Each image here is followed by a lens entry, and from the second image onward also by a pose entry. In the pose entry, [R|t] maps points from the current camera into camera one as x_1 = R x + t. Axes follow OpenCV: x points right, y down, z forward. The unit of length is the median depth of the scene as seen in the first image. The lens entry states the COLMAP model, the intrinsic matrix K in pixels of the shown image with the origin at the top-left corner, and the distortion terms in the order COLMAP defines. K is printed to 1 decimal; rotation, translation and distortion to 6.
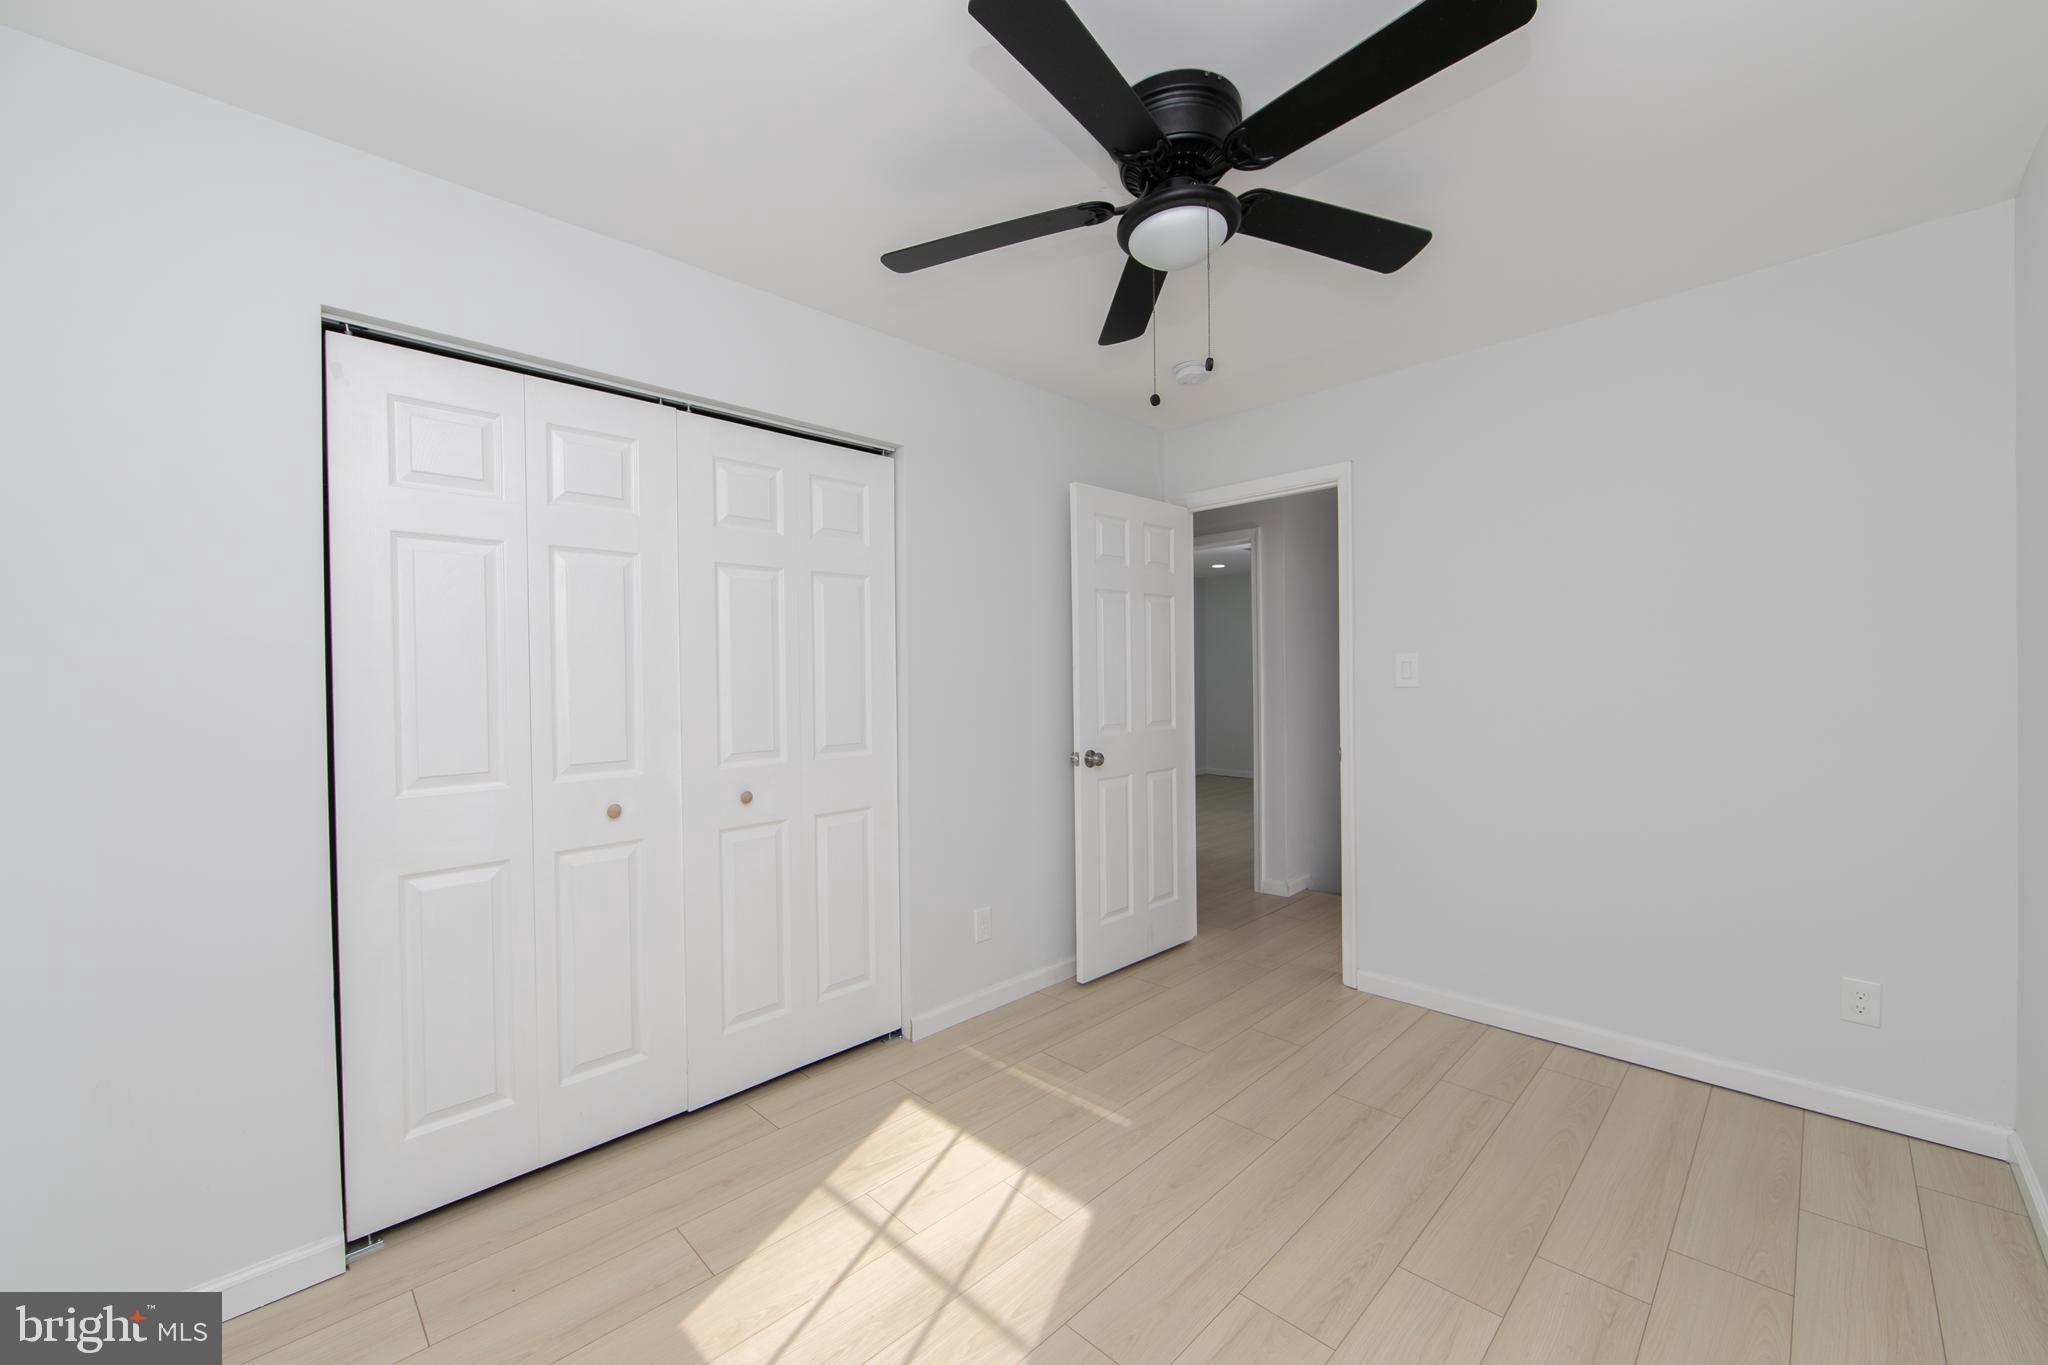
lens RADIAL K [[805.5, 0, 1021.6], [0, 805.5, 684.2], [0, 0, 1]] dist [-0.006415, 0.000861]
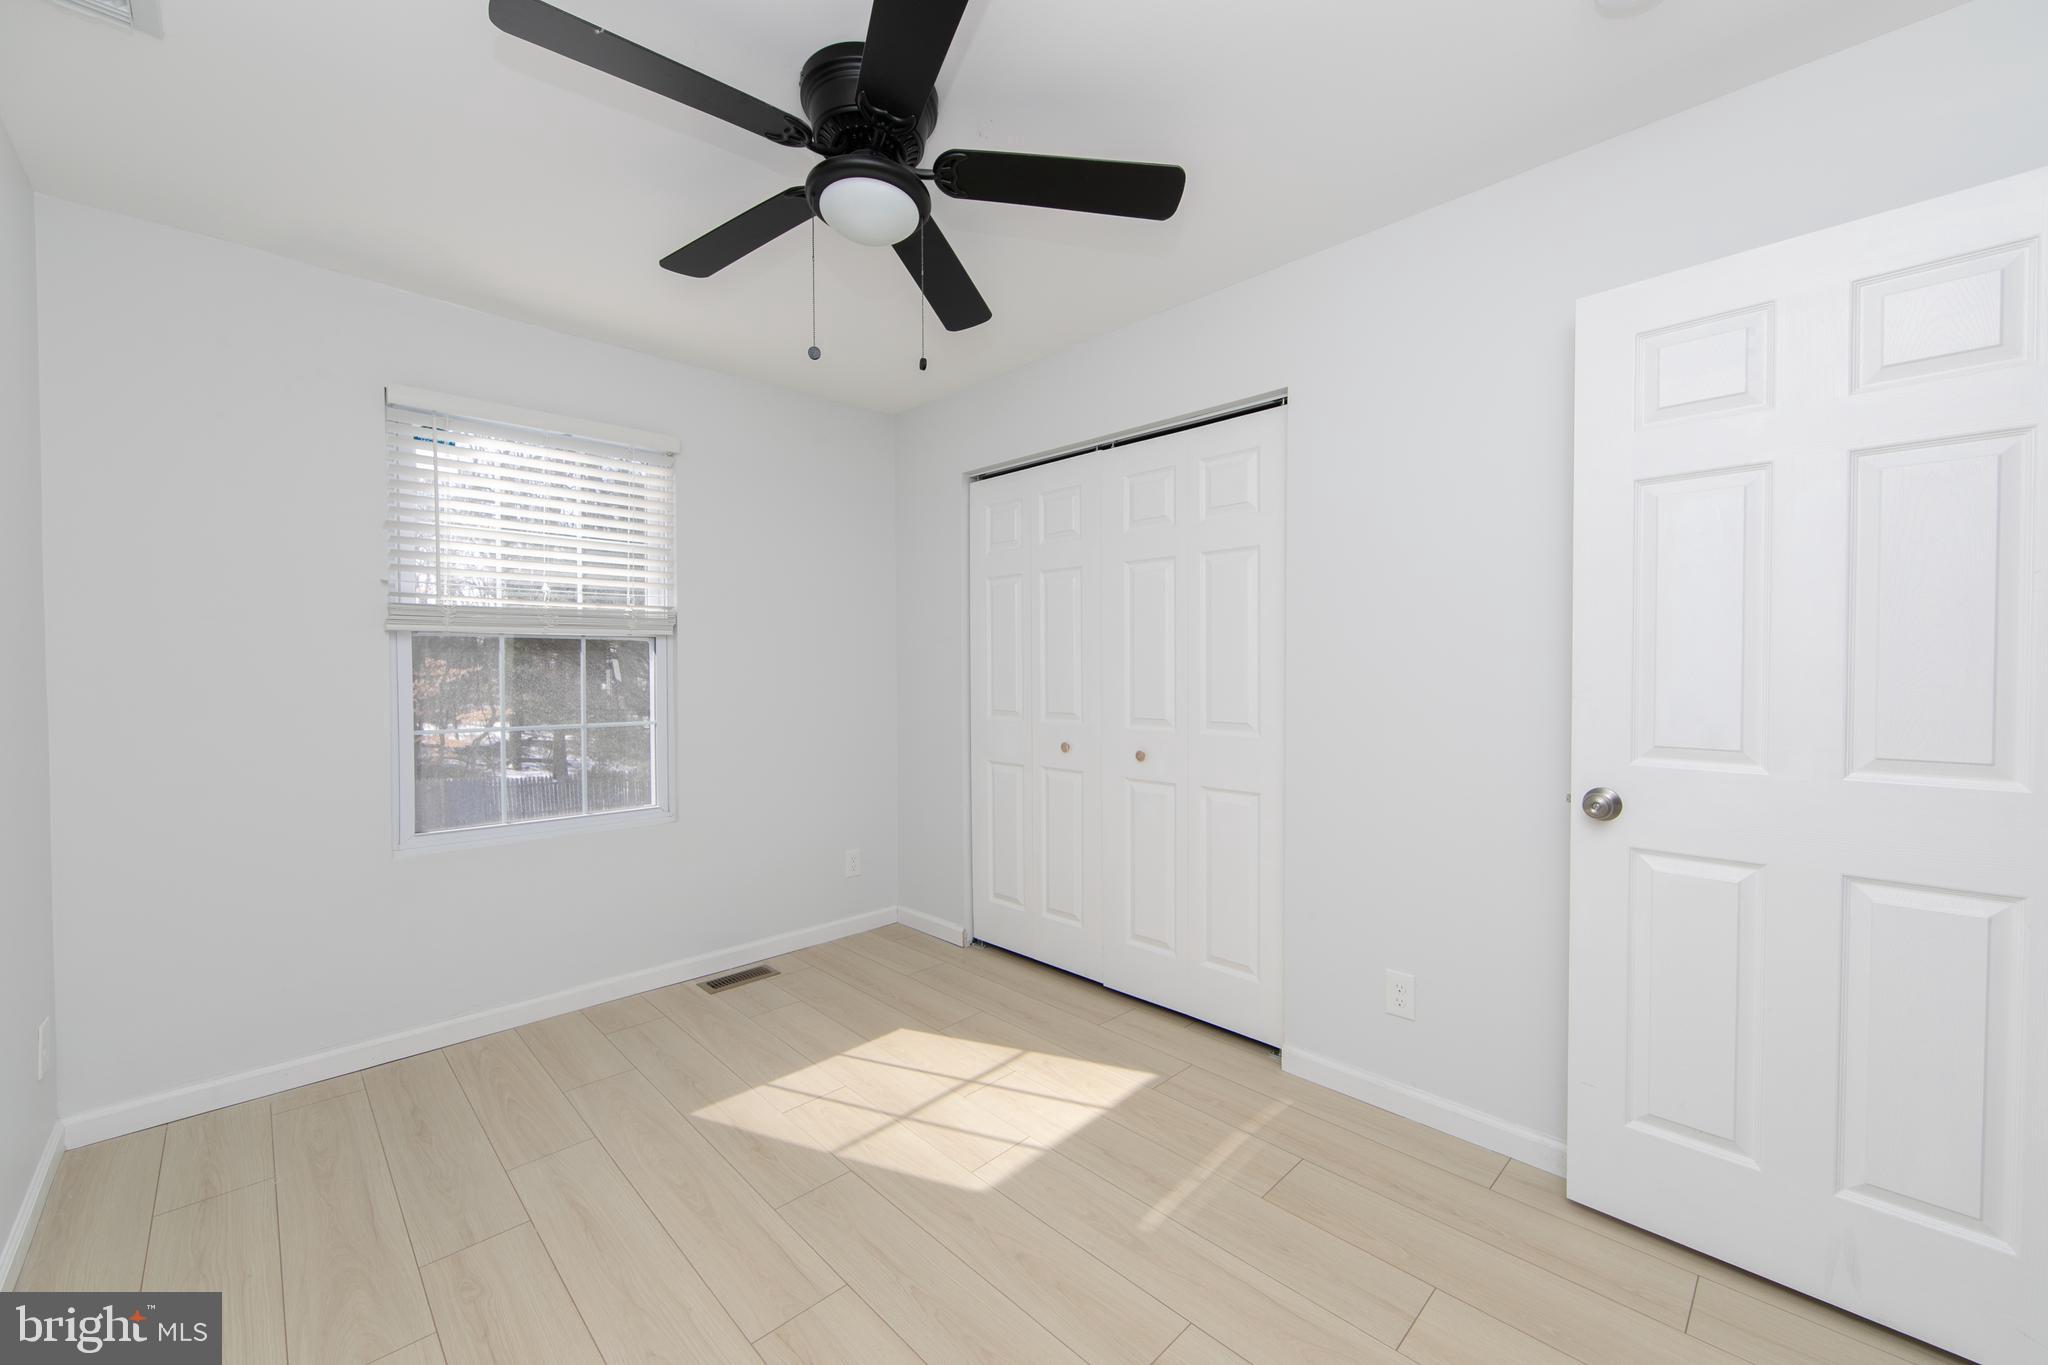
lens RADIAL K [[805.5, 0, 1021.5], [0, 805.5, 672.9], [0, 0, 1]] dist [-0.006415, 0.000861]
pose [[-0.014489, 0.027173, -0.999526, 0.899996], [0.003069, 0.999627, 0.027131, -0.015527], [0.999890, -0.002675, -0.014567, 0.892978]]
